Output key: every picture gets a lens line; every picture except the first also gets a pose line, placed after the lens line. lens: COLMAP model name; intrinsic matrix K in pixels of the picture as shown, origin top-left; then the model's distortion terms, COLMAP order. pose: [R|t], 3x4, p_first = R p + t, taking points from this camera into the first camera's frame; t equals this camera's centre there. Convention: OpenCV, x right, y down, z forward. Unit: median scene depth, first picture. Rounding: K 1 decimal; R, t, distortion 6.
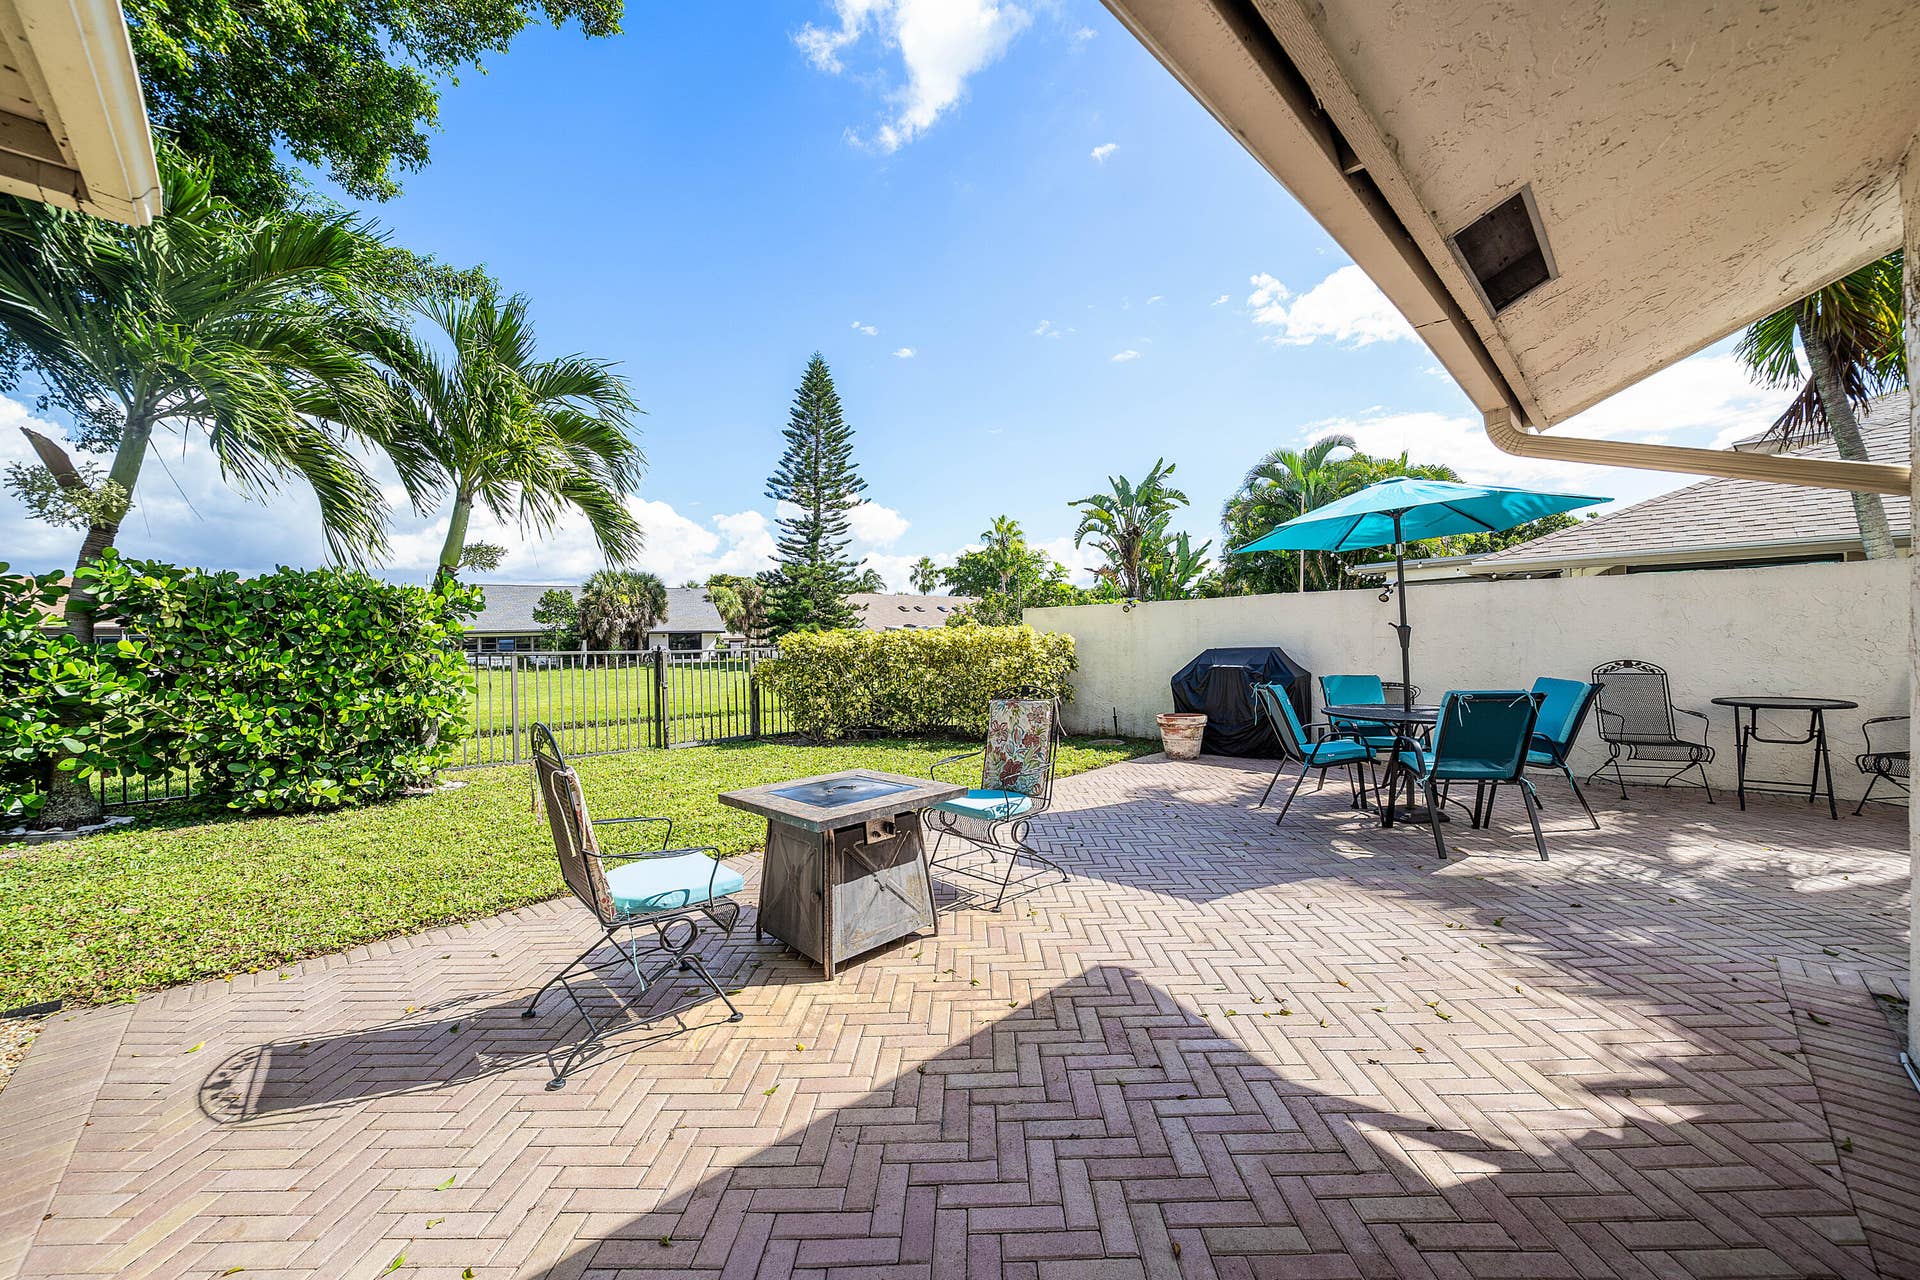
lens RADIAL K [[693.4, 0, 960.0], [0, 693.4, 640.0], [0, 0, 1]] dist [-0.006538, -0.000083]
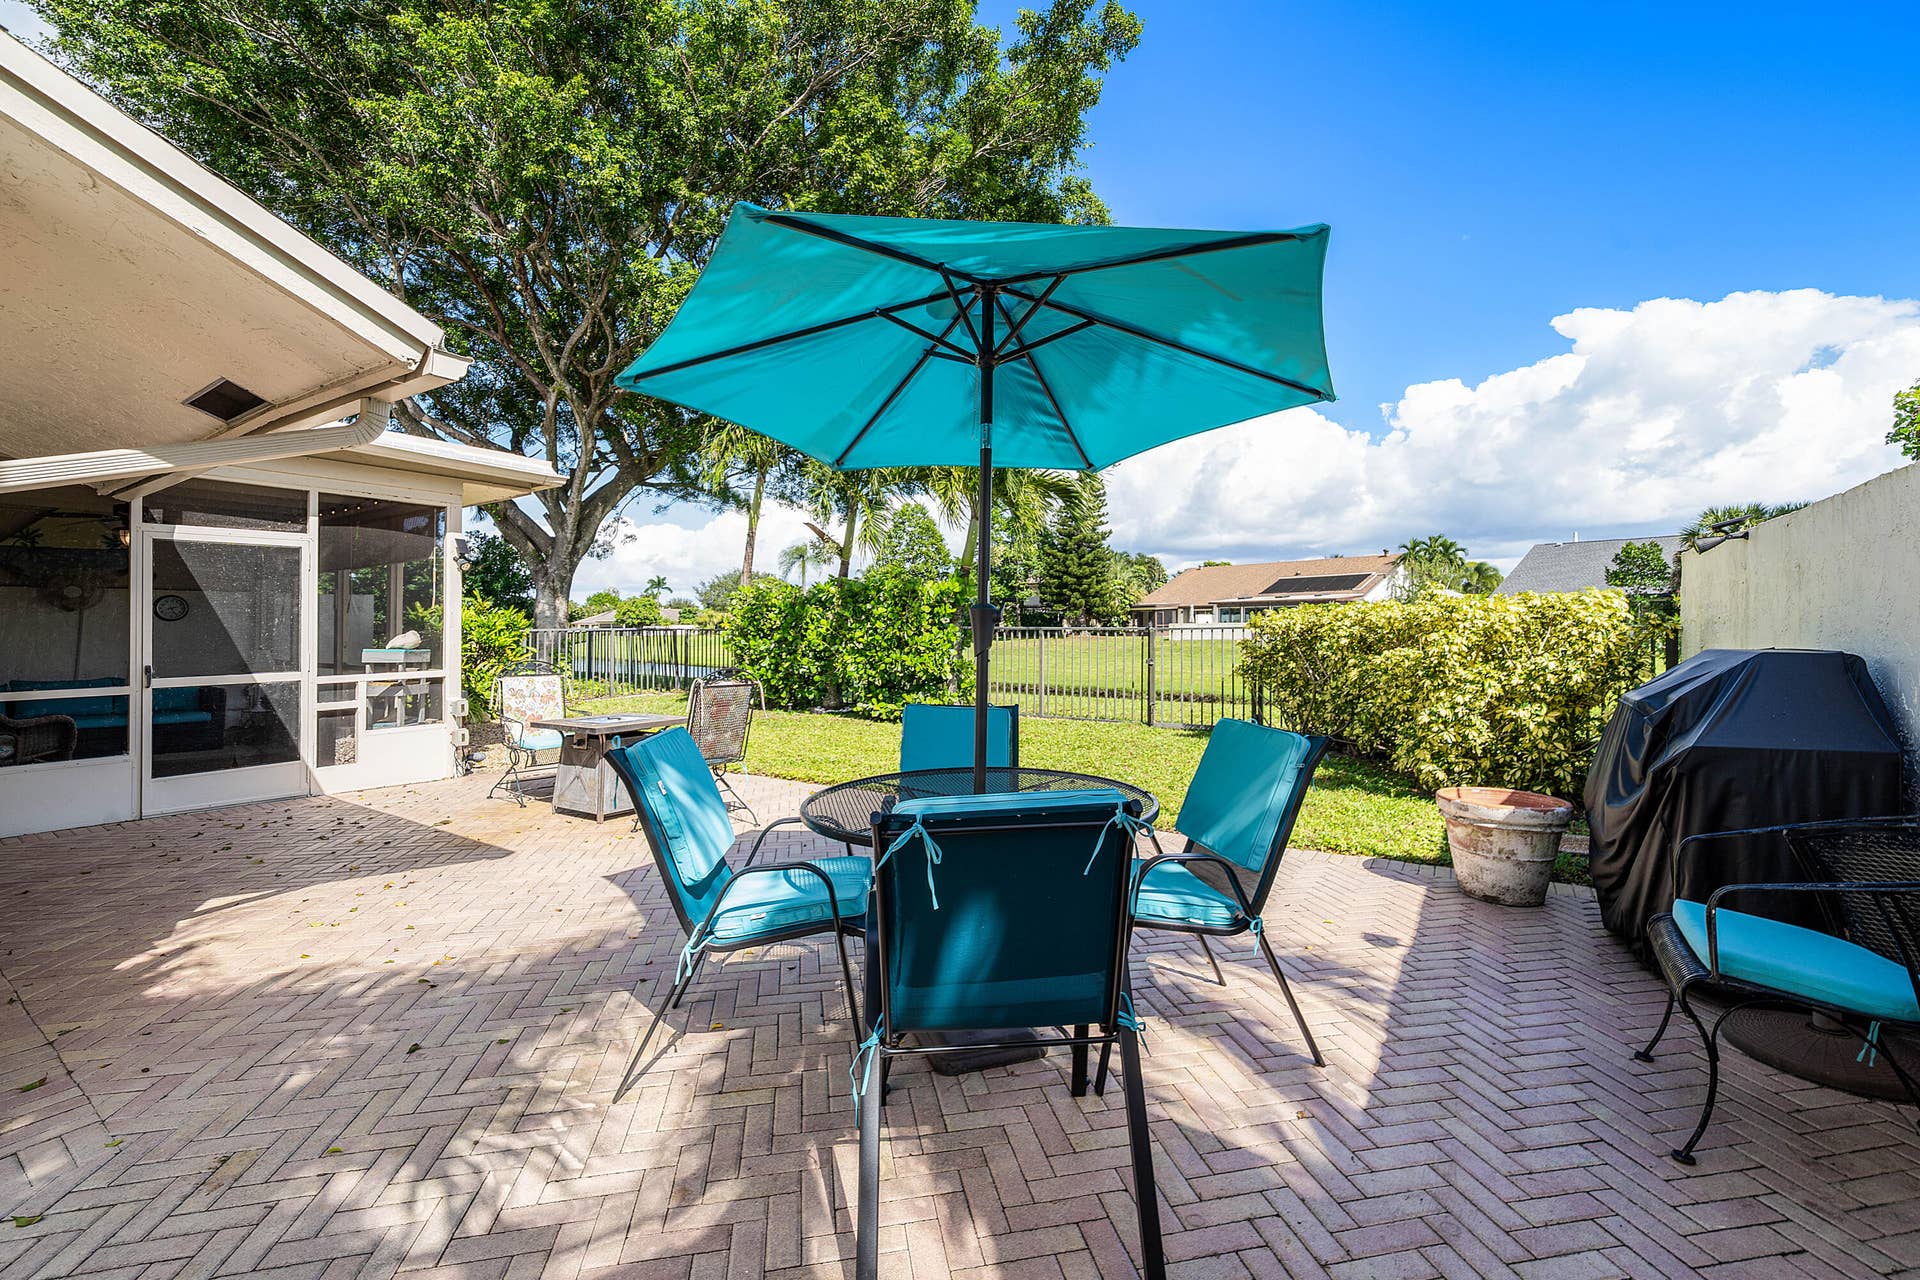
lens RADIAL K [[822.3, 0, 981.7], [0, 822.3, 613.6], [0, 0, 1]] dist [0.014344, -0.000107]
pose [[0.205449, 0.000194, -0.978668, 0.139617], [0.008820, 0.999959, 0.002049, -0.002067], [0.978628, -0.009053, 0.205439, 0.106186]]
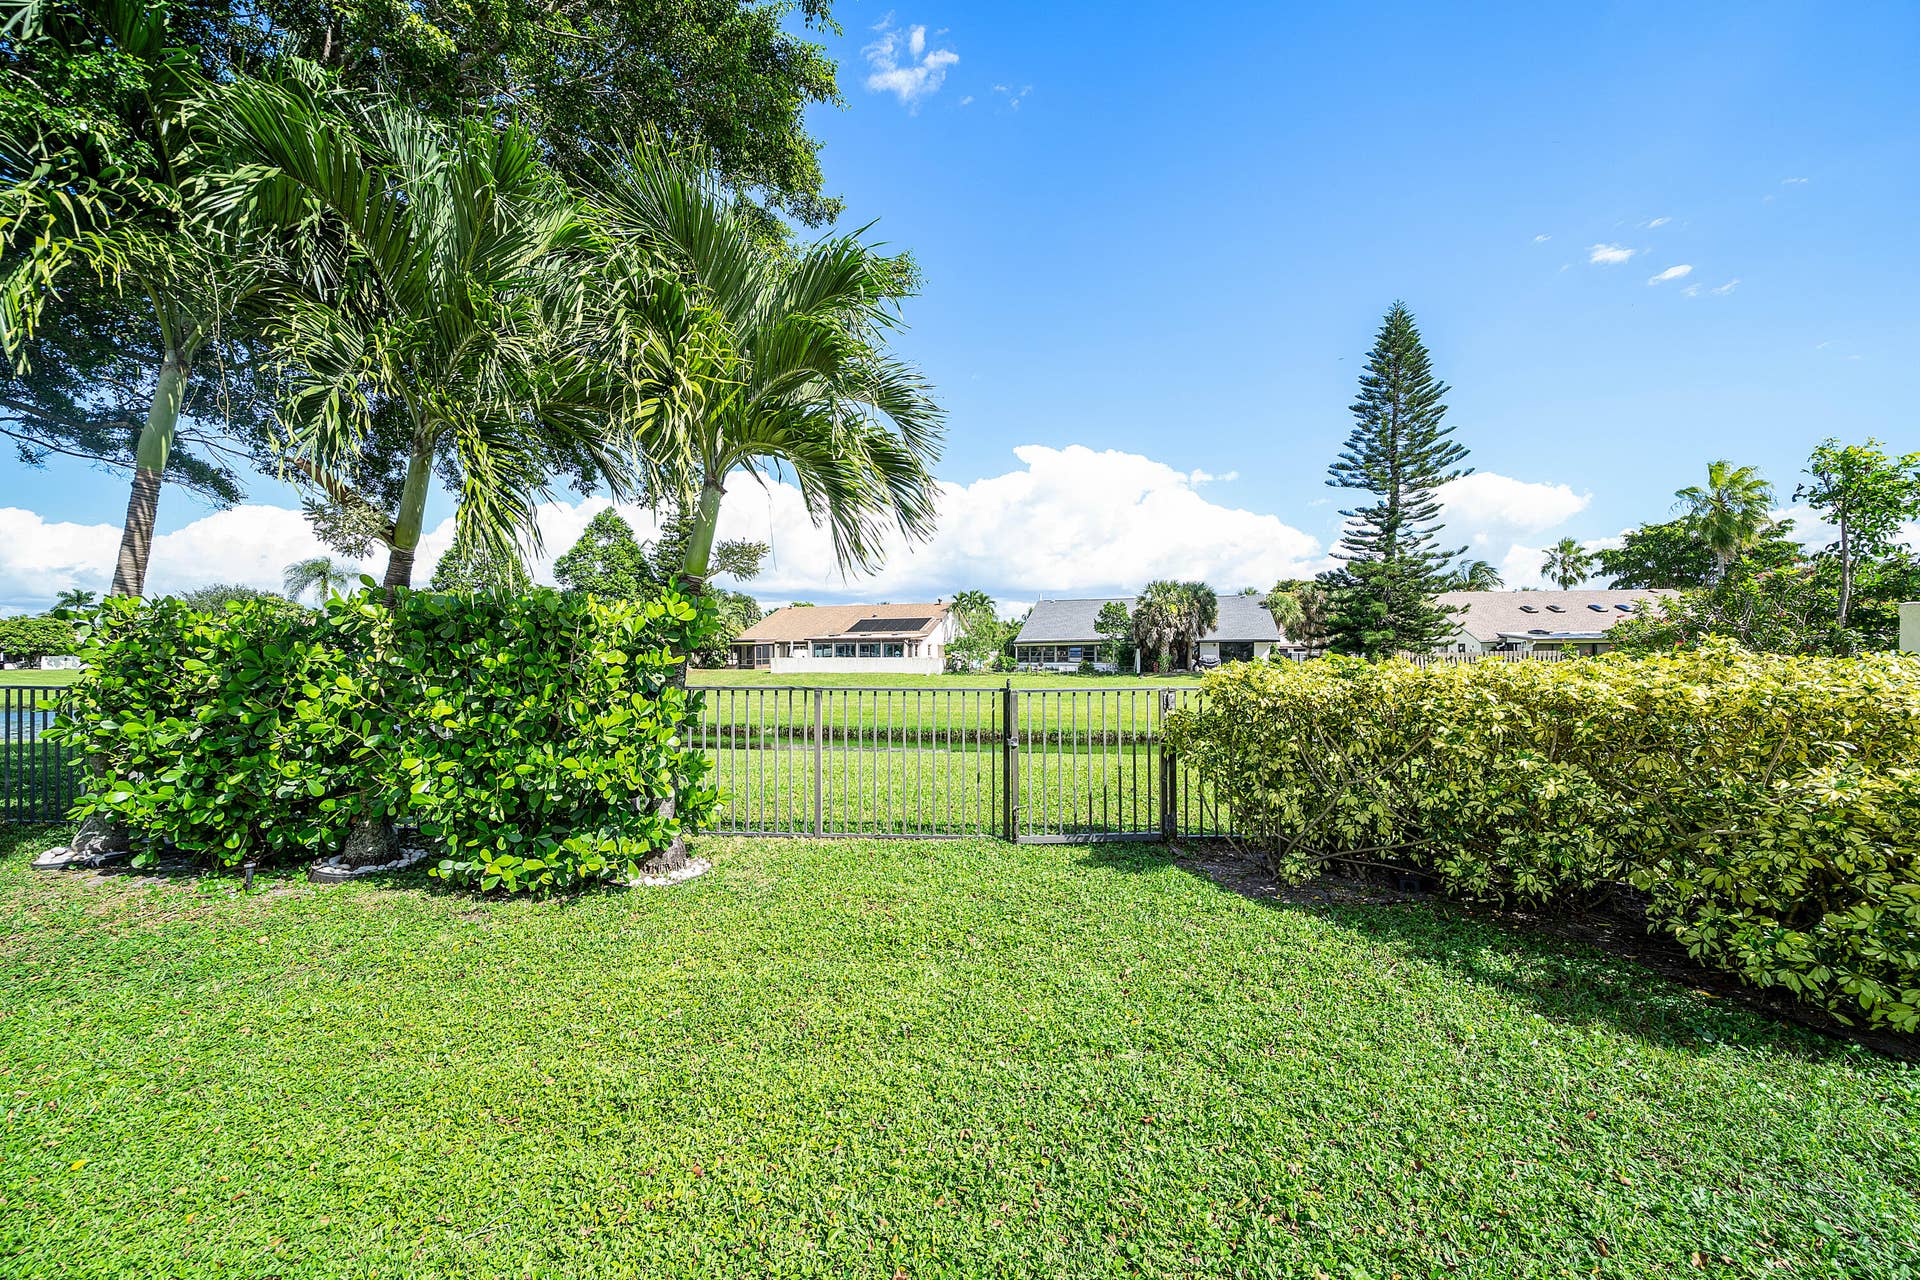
lens RADIAL K [[663.1, 0, 965.8], [0, 663.1, 654.3], [0, 0, 1]] dist [-0.027514, 0.000095]
pose [[0.697952, 0.014957, -0.715988, -0.003491], [-0.006050, 0.999869, 0.014989, -0.005313], [0.716119, -0.006130, 0.697951, 0.110087]]
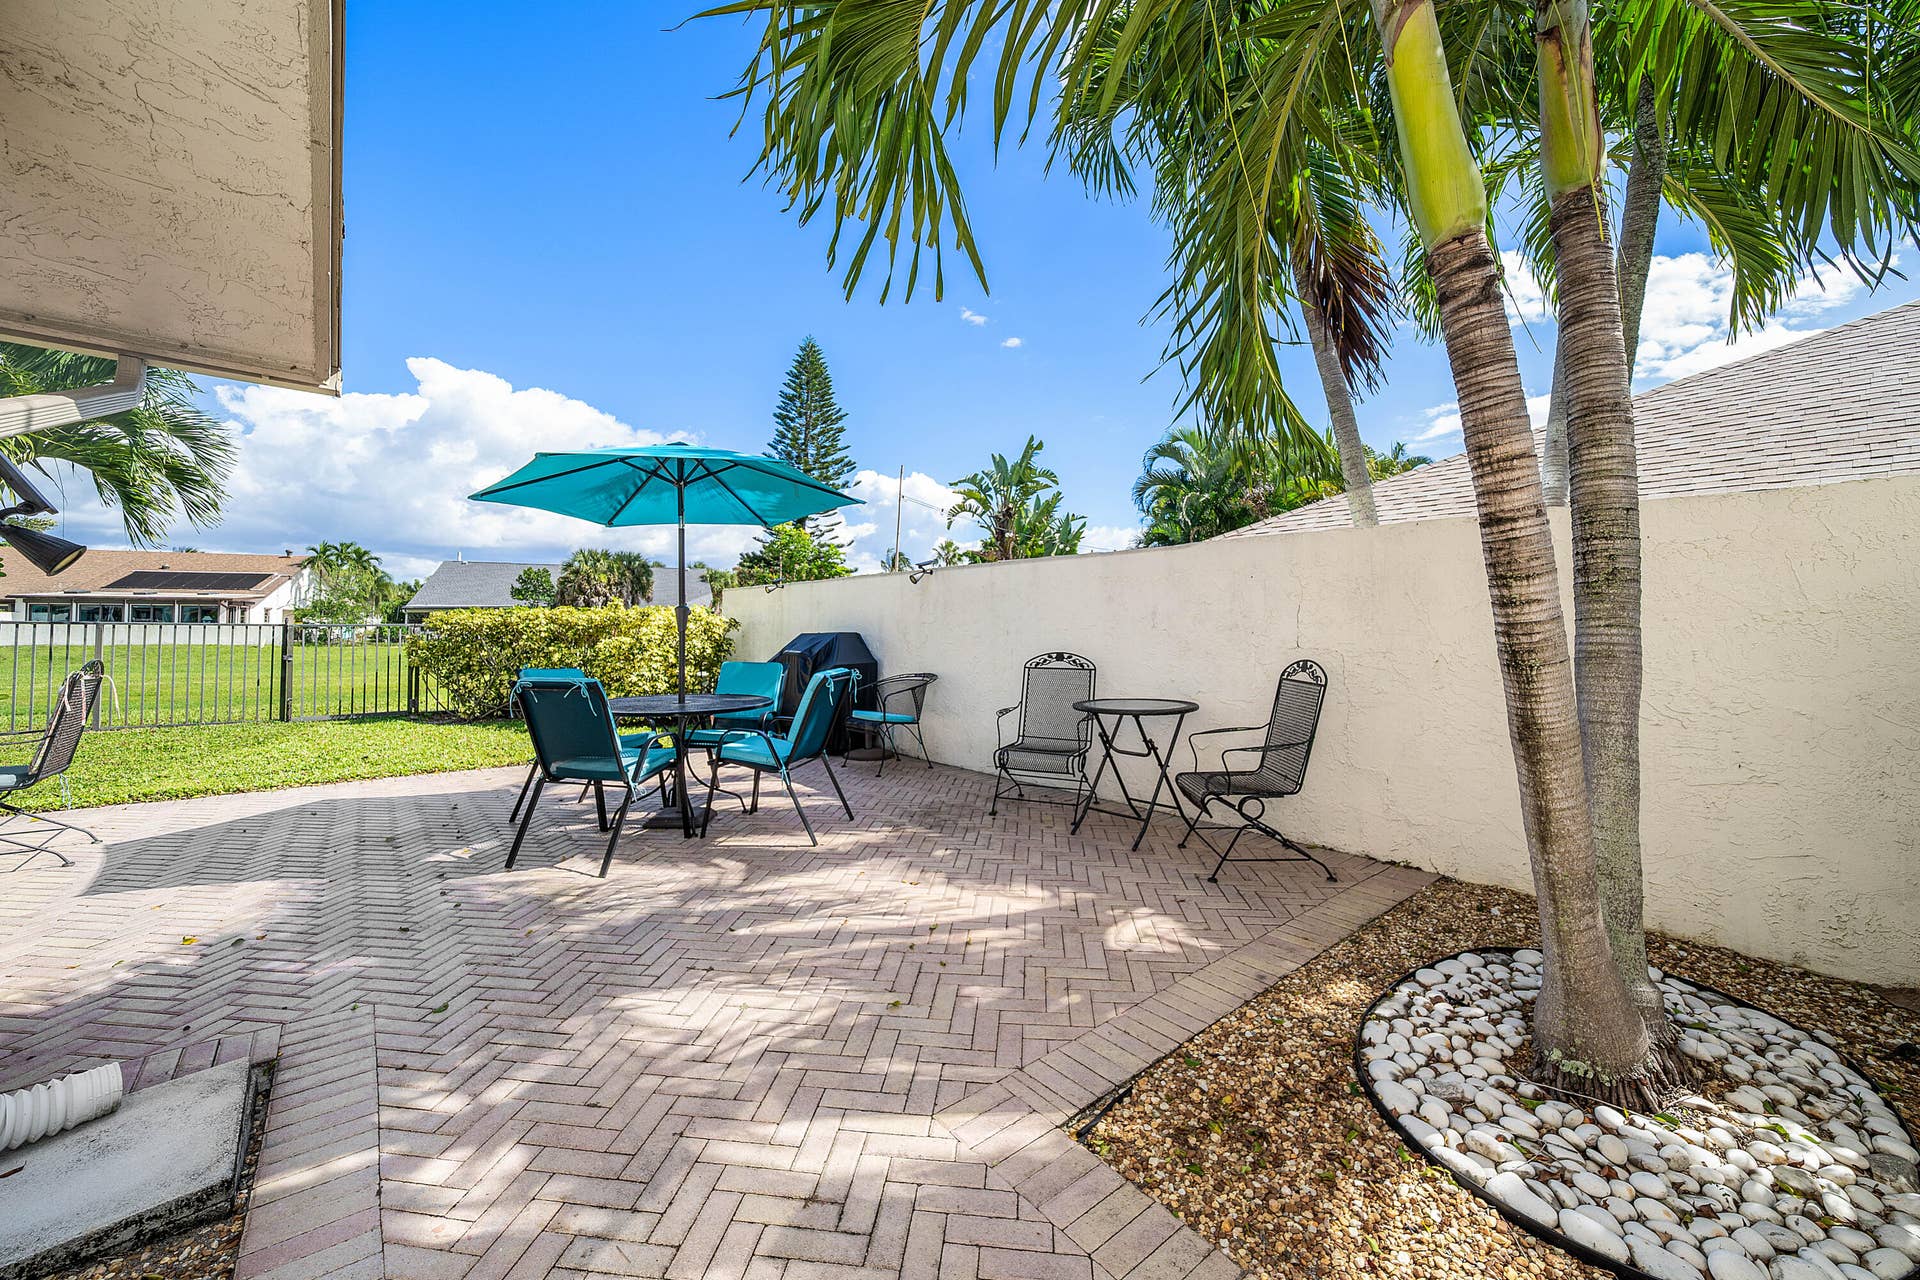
lens RADIAL K [[706.1, 0, 957.8], [0, 706.1, 597.7], [0, 0, 1]] dist [-0.001015, -0.003355]
pose [[0.995982, 0.014994, -0.088294, 0.129328], [-0.018367, 0.999127, -0.037516, -0.000564], [0.087655, 0.038987, 0.995388, 0.013663]]
